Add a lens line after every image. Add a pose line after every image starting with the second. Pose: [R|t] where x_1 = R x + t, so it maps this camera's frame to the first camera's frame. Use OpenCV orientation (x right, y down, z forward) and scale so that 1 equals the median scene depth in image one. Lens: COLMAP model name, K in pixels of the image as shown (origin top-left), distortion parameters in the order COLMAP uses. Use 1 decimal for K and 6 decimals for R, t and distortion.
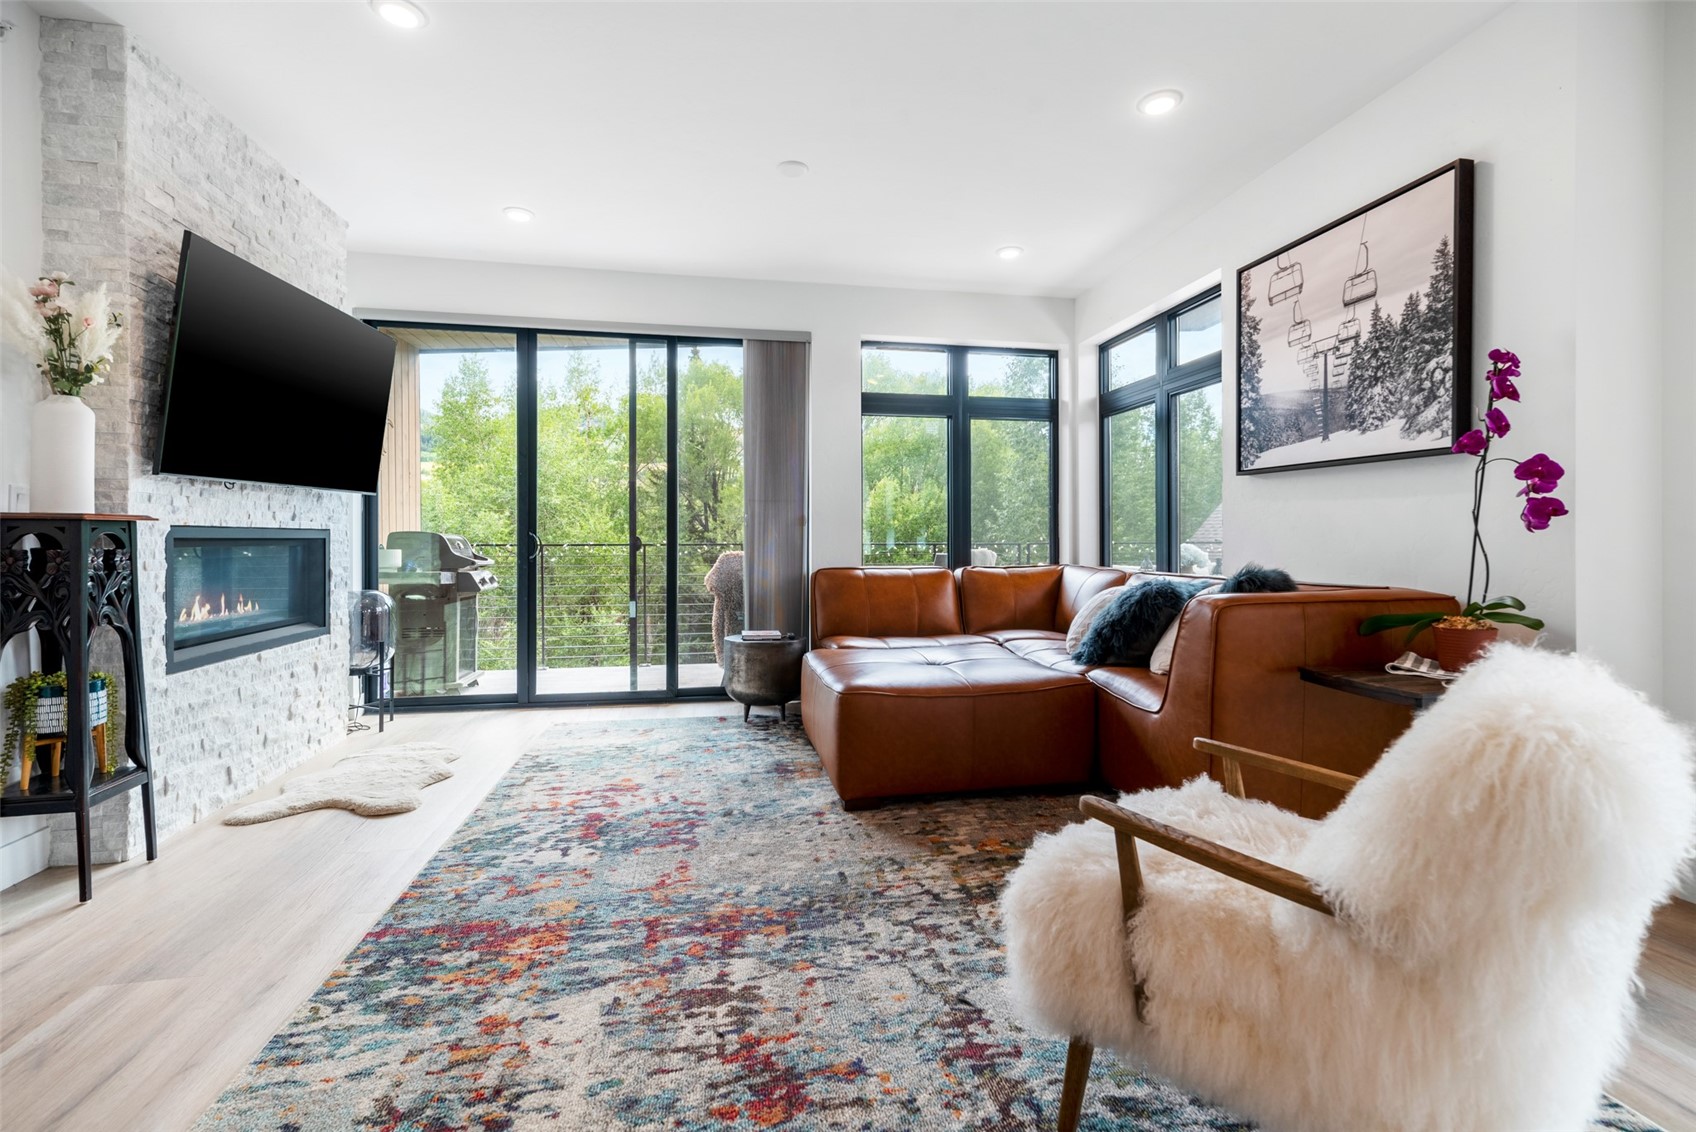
lens RADIAL K [[734.6, 0, 863.1], [0, 734.6, 538.3], [0, 0, 1]] dist [0.007436, 0.000140]
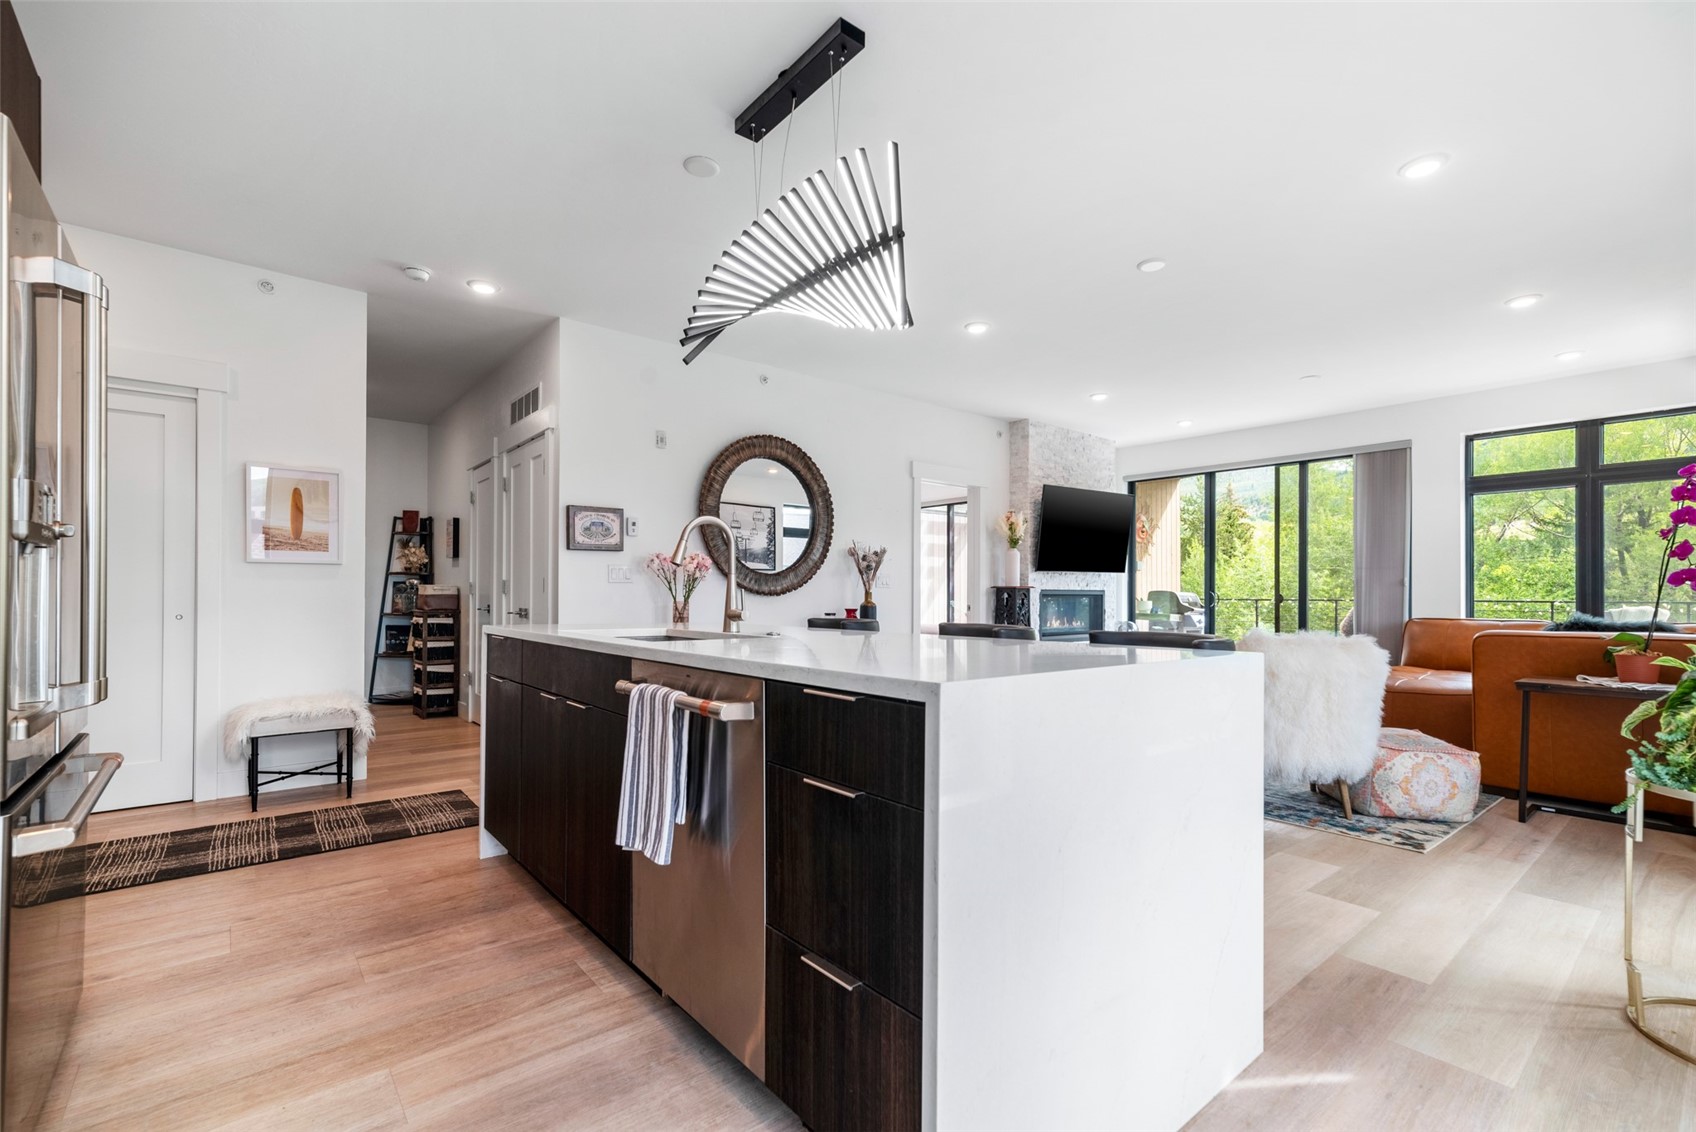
lens RADIAL K [[734.6, 0, 824.5], [0, 734.6, 596.8], [0, 0, 1]] dist [0.007436, 0.000140]
pose [[0.440768, 0.005529, -0.897604, 1.119268], [-0.004782, 0.999981, 0.003811, 0.003410], [0.897608, 0.002612, 0.440786, -0.892663]]
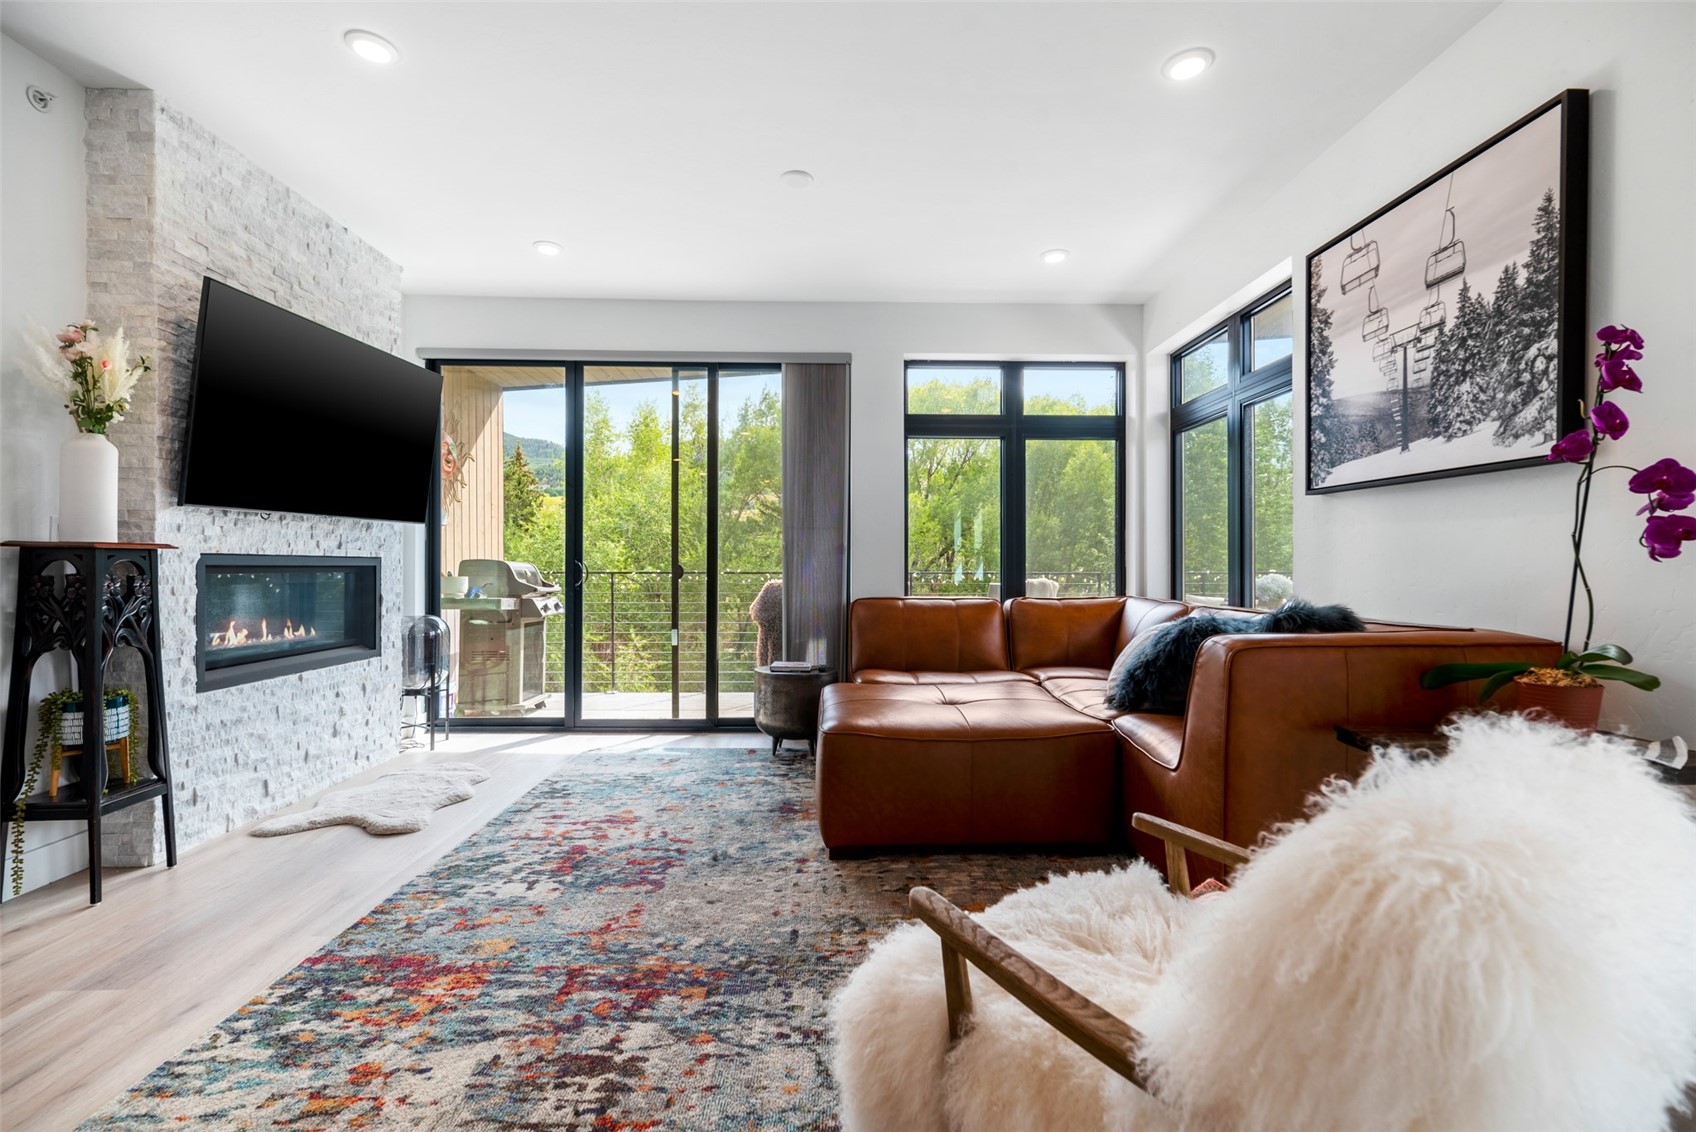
lens RADIAL K [[734.6, 0, 860.9], [0, 734.6, 565.7], [0, 0, 1]] dist [0.007436, 0.000140]
pose [[0.987793, 0.002095, -0.155755, 0.165998], [-0.002339, 0.999996, -0.001384, -0.000296], [0.155752, 0.001731, 0.987795, 0.088352]]
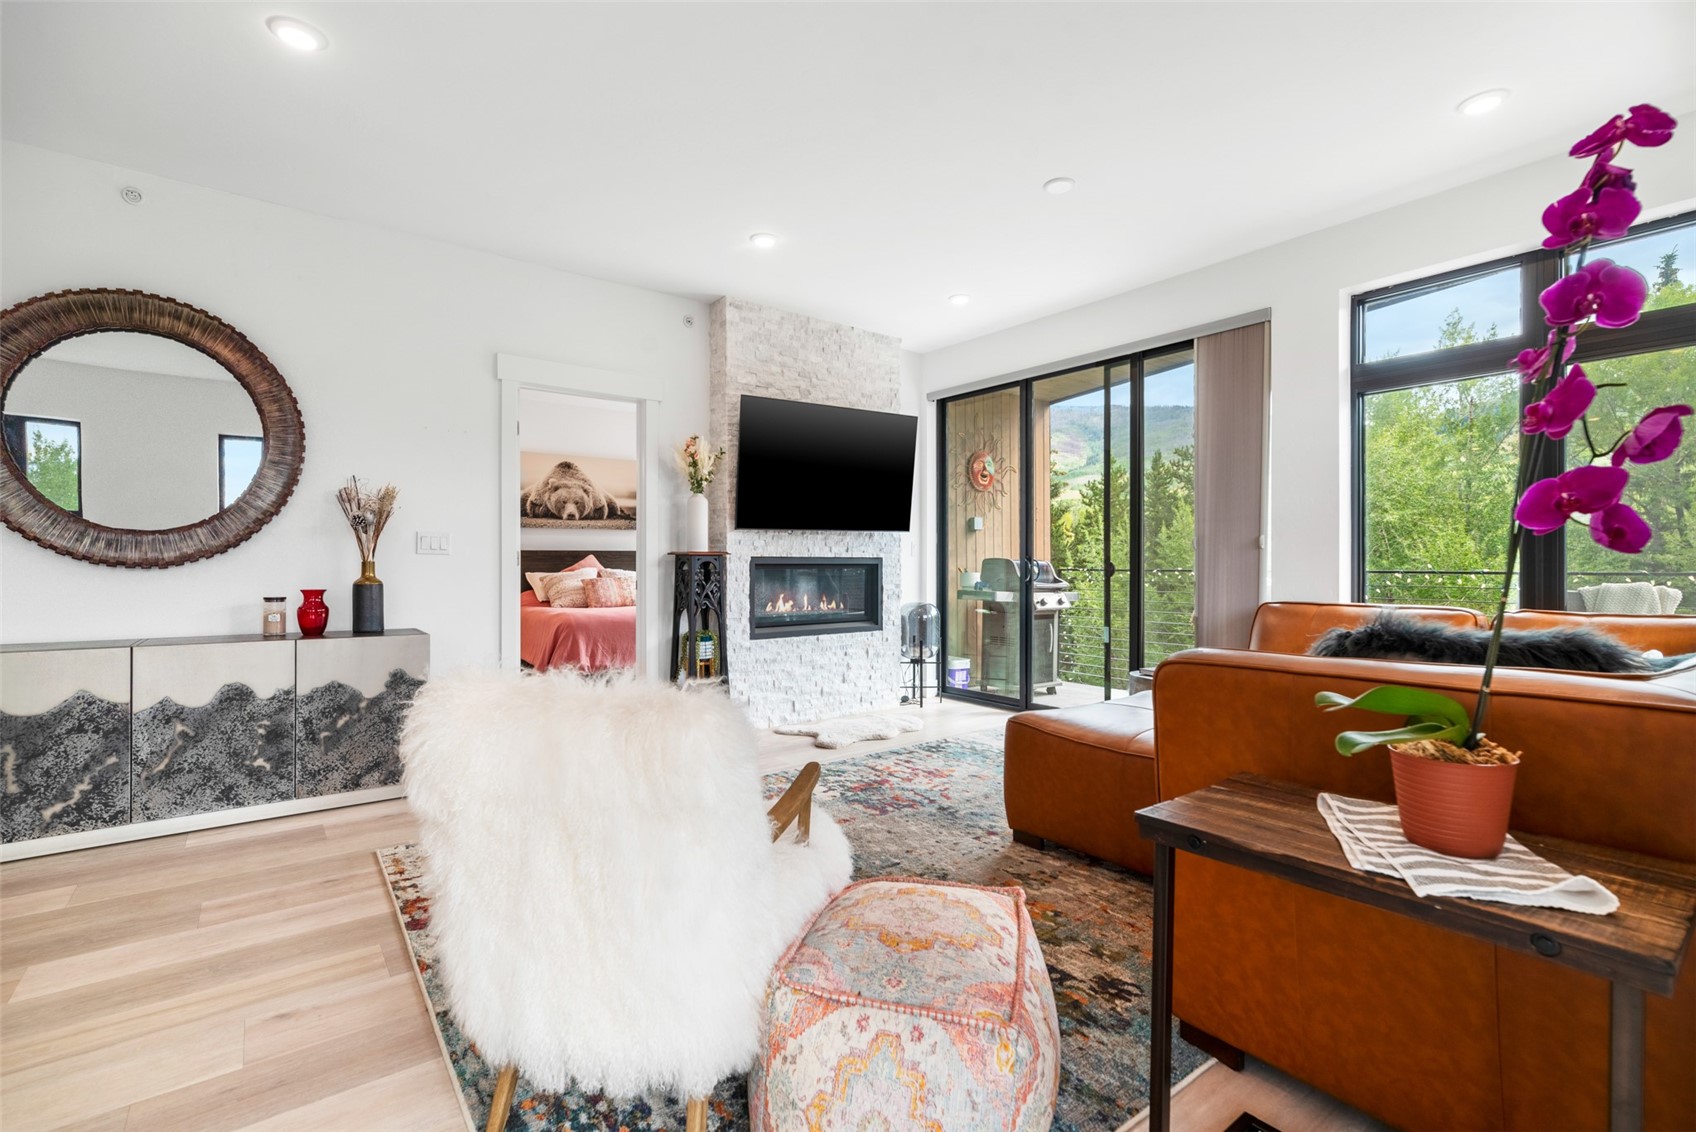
lens RADIAL K [[786.3, 0, 838.4], [0, 786.3, 569.0], [0, 0, 1]] dist [0.006816, 0.001168]
pose [[0.435963, 0.006737, -0.899939, 0.853018], [-0.001248, 0.999976, 0.006882, -0.001192], [0.899964, -0.001877, 0.435961, 0.342444]]
